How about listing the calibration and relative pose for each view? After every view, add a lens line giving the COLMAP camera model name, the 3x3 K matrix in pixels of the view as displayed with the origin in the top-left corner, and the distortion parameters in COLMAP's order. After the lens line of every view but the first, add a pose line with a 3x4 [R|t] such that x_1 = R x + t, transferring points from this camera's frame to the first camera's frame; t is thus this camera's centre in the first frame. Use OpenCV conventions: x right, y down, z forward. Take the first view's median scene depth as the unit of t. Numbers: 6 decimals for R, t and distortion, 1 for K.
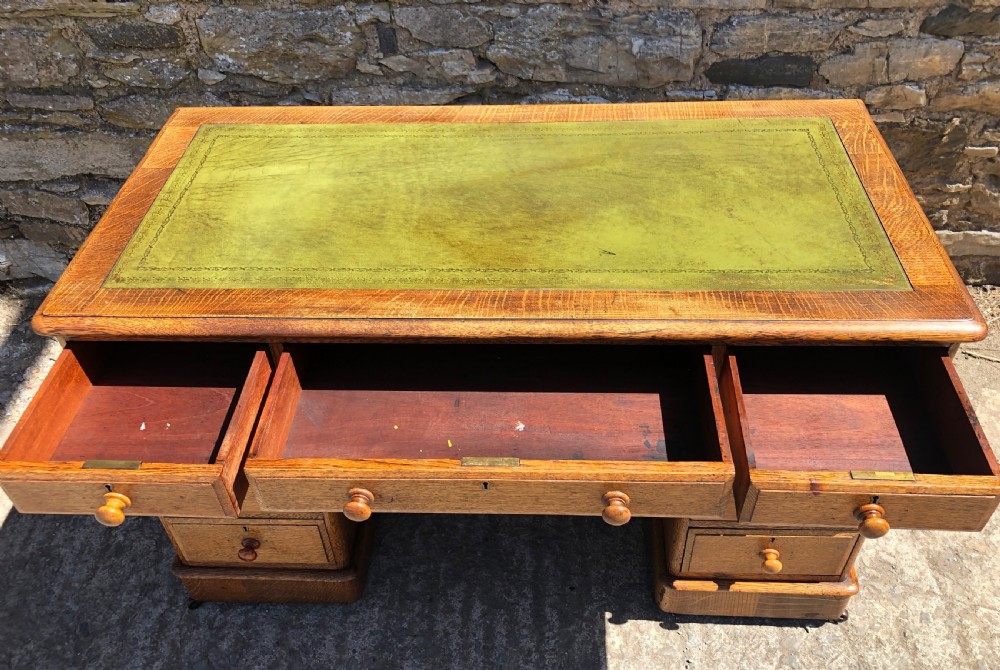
lens RADIAL K [[824.2, 0, 502.9], [0, 824.2, 341.6], [0, 0, 1]] dist [-0.009285, 0.044784]
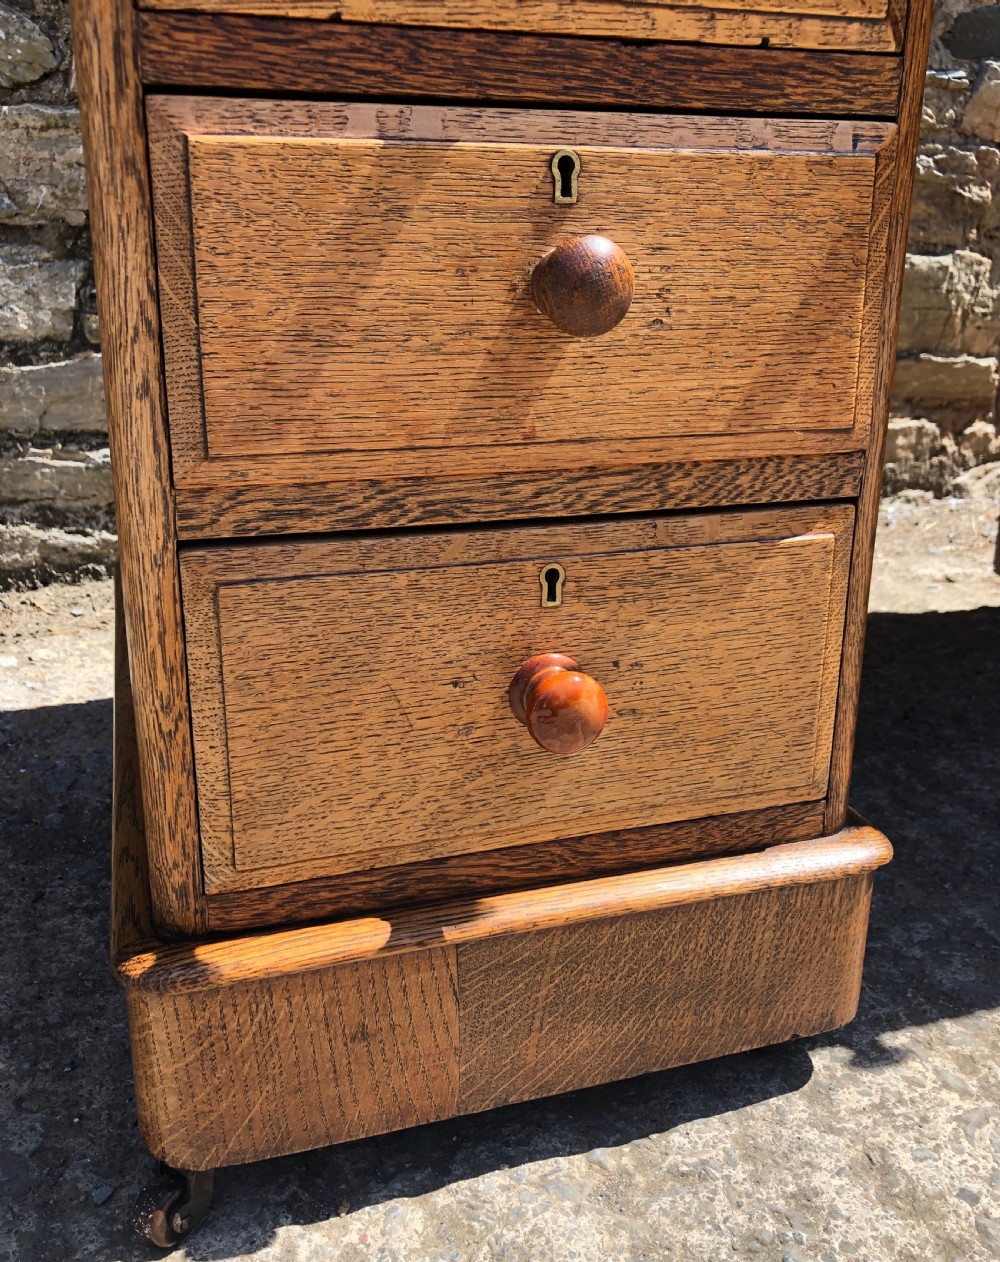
lens RADIAL K [[1156.0, 0, 509.0], [0, 1156.0, 605.0], [0, 0, 1]] dist [0.016465, 0.000000]
pose [[0.937844, -0.076123, 0.338606, -0.353241], [0.216970, 0.890083, -0.400845, 0.292088], [-0.270873, 0.449397, 0.851276, 0.601307]]
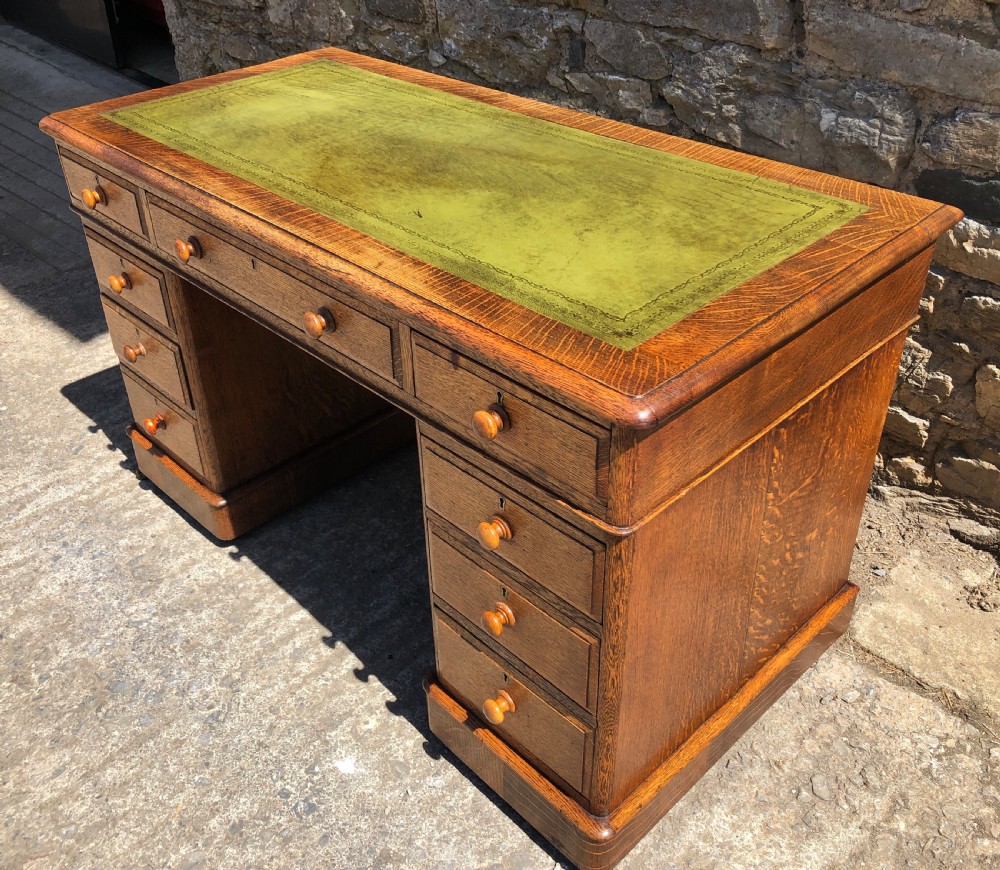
lens RADIAL K [[954.4, 0, 462.9], [0, 954.4, 421.6], [0, 0, 1]] dist [0.019750, 0.000000]
pose [[0.717000, 0.405980, -0.566649, 0.550286], [-0.473492, 0.880234, 0.031525, 0.020758], [0.511582, 0.245701, 0.823356, 0.162681]]
